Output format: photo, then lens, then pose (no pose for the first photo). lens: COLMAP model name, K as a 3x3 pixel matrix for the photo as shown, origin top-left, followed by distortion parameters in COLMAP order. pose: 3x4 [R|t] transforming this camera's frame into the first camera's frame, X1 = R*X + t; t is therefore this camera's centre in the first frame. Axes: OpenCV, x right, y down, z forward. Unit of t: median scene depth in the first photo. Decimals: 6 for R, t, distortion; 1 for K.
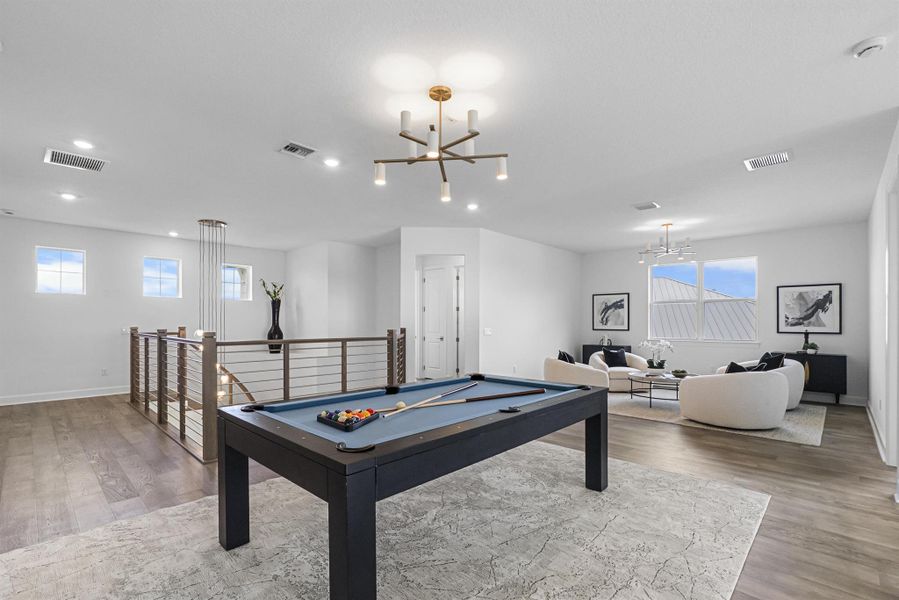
lens RADIAL K [[404.5, 0, 455.1], [0, 404.5, 320.2], [0, 0, 1]] dist [-0.000700, -0.000080]
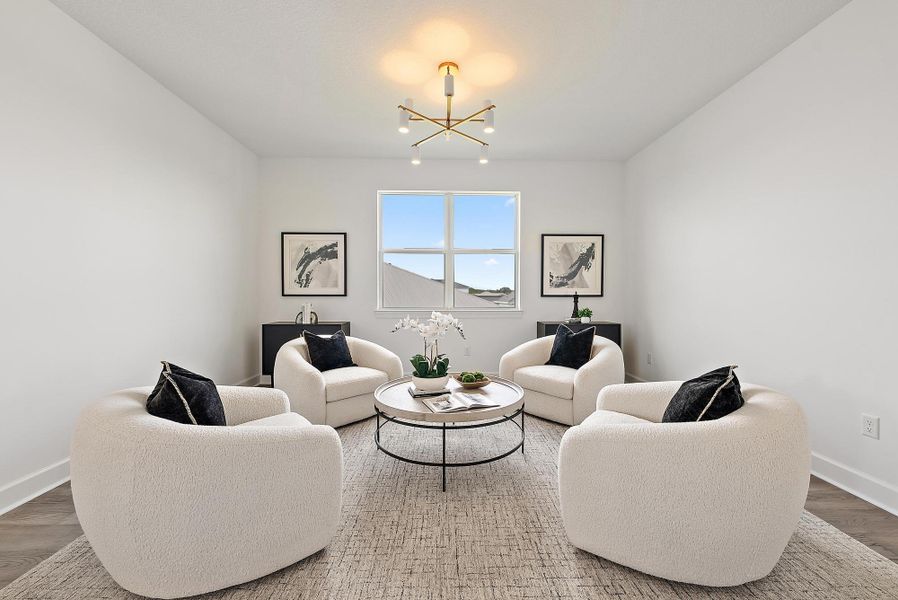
lens RADIAL K [[350.1, 0, 450.0], [0, 350.1, 297.3], [0, 0, 1]] dist [0.000211, 0.000029]
pose [[0.714062, -0.006946, 0.700049, 0.225626], [-0.003246, 0.999907, 0.013232, 0.025004], [-0.700075, -0.011721, 0.713973, 0.664029]]
